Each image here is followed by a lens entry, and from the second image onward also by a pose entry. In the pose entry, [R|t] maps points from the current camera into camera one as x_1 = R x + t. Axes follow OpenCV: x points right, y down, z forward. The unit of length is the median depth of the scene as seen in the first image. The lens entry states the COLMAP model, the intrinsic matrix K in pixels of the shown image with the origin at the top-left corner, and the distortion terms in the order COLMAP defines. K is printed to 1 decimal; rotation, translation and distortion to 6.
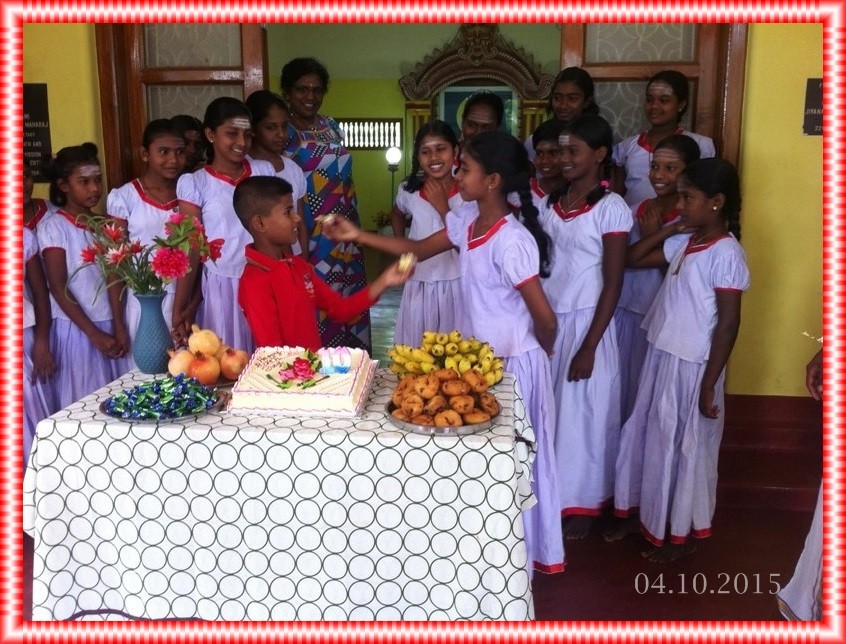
lens RADIAL K [[766.8, 0, 426.2], [0, 766.8, 323.7], [0, 0, 1]] dist [0.077945, -0.245356]
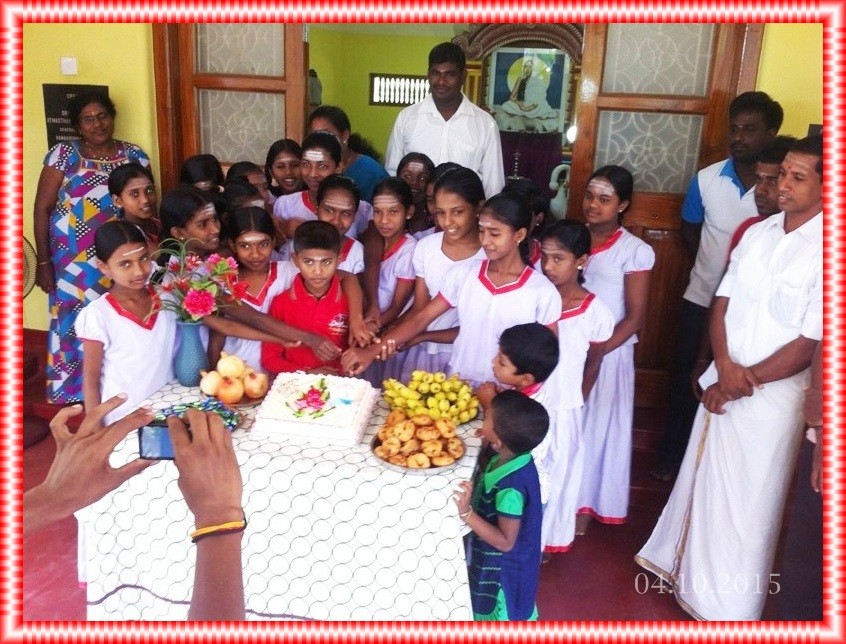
lens RADIAL K [[766.8, 0, 426.2], [0, 766.8, 323.7], [0, 0, 1]] dist [0.077945, -0.245356]
pose [[0.996023, 0.062369, -0.063620, 0.096130], [-0.056523, 0.994347, 0.089879, -0.187242], [0.068866, -0.085926, 0.993919, -0.179943]]
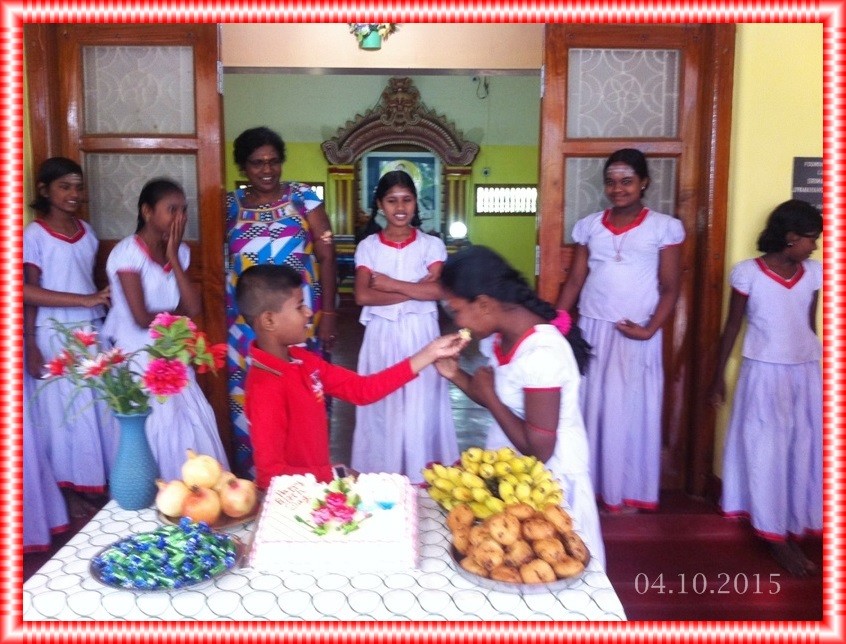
lens RADIAL K [[754.2, 0, 426.0], [0, 754.2, 341.7], [0, 0, 1]] dist [0.059711, -0.235865]
pose [[0.991250, -0.017464, 0.130836, -0.176287], [0.023749, 0.998630, -0.046635, -0.080007], [-0.129842, 0.049334, 0.990307, 0.183020]]
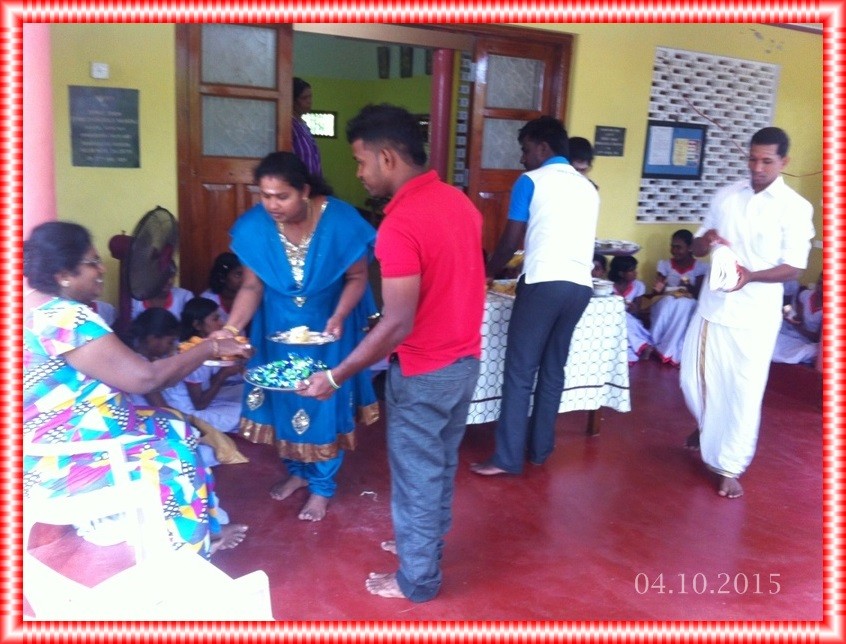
lens RADIAL K [[766.8, 0, 426.2], [0, 766.8, 323.7], [0, 0, 1]] dist [0.077945, -0.245356]
pose [[0.832922, -0.084935, 0.546834, -1.563035], [0.063888, 0.996303, 0.057435, 0.053682], [-0.549690, -0.012903, 0.835269, -0.616620]]
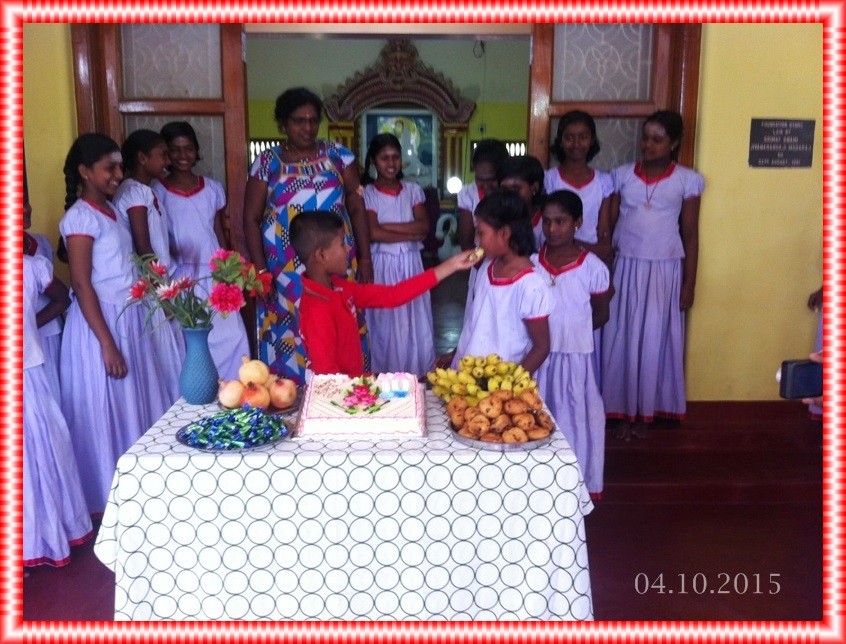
lens RADIAL K [[763.6, 0, 425.1], [0, 763.6, 313.0], [0, 0, 1]] dist [0.125302, -0.371751]
pose [[0.990787, -0.022806, 0.133497, -0.223569], [0.027012, 0.999191, -0.029782, -0.021887], [-0.132710, 0.033113, 0.990602, -0.077788]]
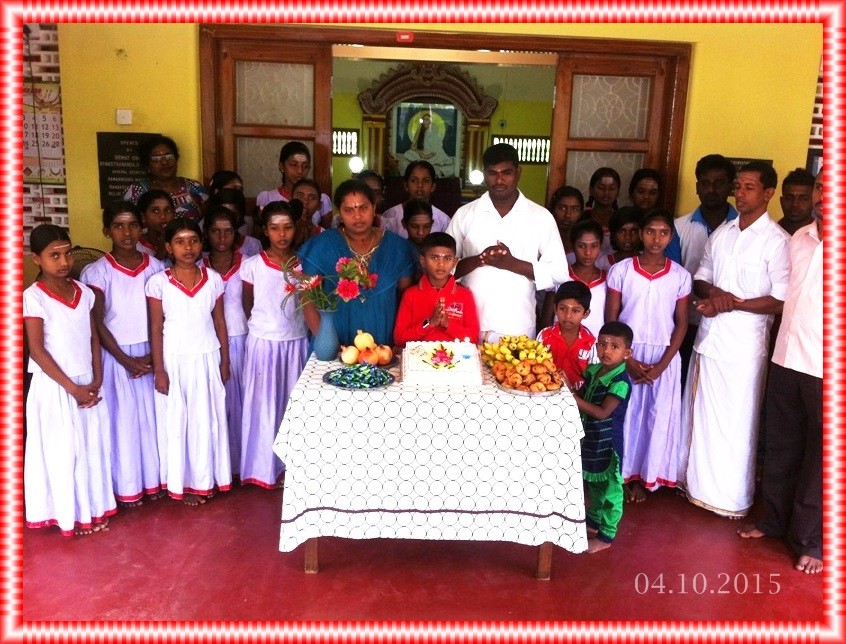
lens RADIAL K [[759.1, 0, 423.0], [0, 759.1, 322.0], [0, 0, 1]] dist [0.122197, -0.362420]
pose [[0.992119, 0.005811, 0.125162, -0.413819], [-0.008344, 0.999771, 0.019720, -0.052594], [-0.125019, -0.020609, 0.991940, -0.631585]]
